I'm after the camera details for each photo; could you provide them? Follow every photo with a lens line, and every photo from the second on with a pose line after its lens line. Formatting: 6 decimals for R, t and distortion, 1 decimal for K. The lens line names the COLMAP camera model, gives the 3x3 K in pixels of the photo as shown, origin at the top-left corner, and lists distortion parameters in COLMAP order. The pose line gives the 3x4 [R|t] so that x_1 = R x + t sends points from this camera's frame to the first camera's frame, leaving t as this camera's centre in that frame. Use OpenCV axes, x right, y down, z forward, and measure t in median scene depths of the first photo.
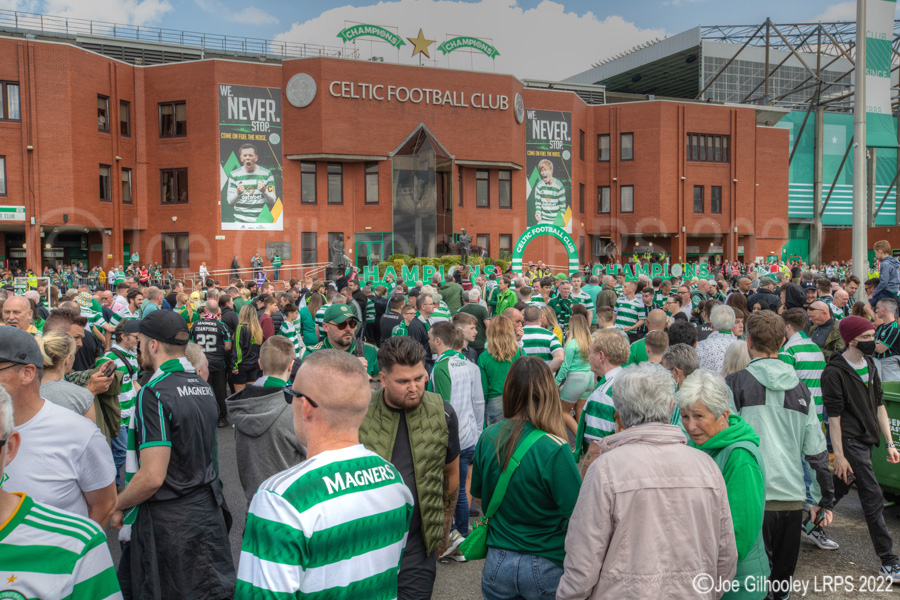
lens RADIAL K [[861.5, 0, 450.0], [0, 861.5, 300.0], [0, 0, 1]] dist [-0.009533, 0.160320]
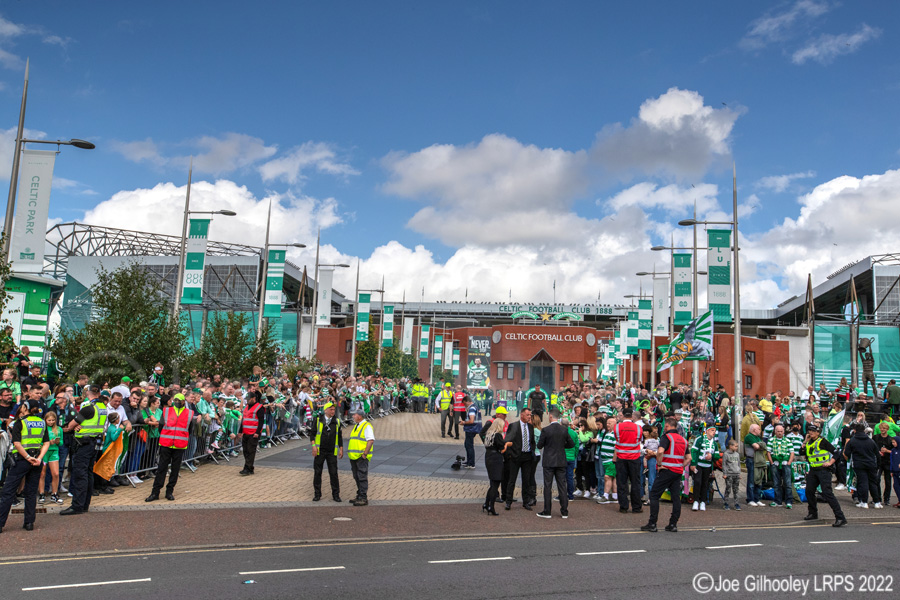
lens RADIAL K [[846.9, 0, 450.0], [0, 846.9, 300.0], [0, 0, 1]] dist [-0.006131, 0.139798]
pose [[0.851662, -0.031517, -0.523143, 1.045033], [-0.068724, 0.982855, -0.171093, 0.101839], [0.519566, 0.181666, 0.834894, -1.254548]]
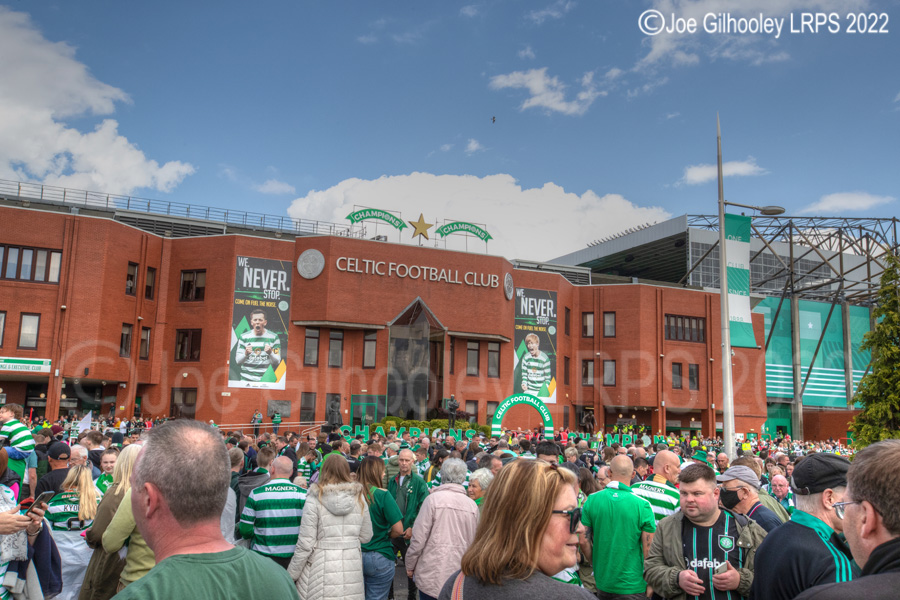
lens RADIAL K [[861.5, 0, 450.0], [0, 861.5, 300.0], [0, 0, 1]] dist [-0.009533, 0.160320]
pose [[0.999217, 0.039141, -0.005771, 0.013656], [-0.039525, 0.981037, -0.189745, 0.004966], [-0.001765, 0.189825, 0.981816, -0.074939]]
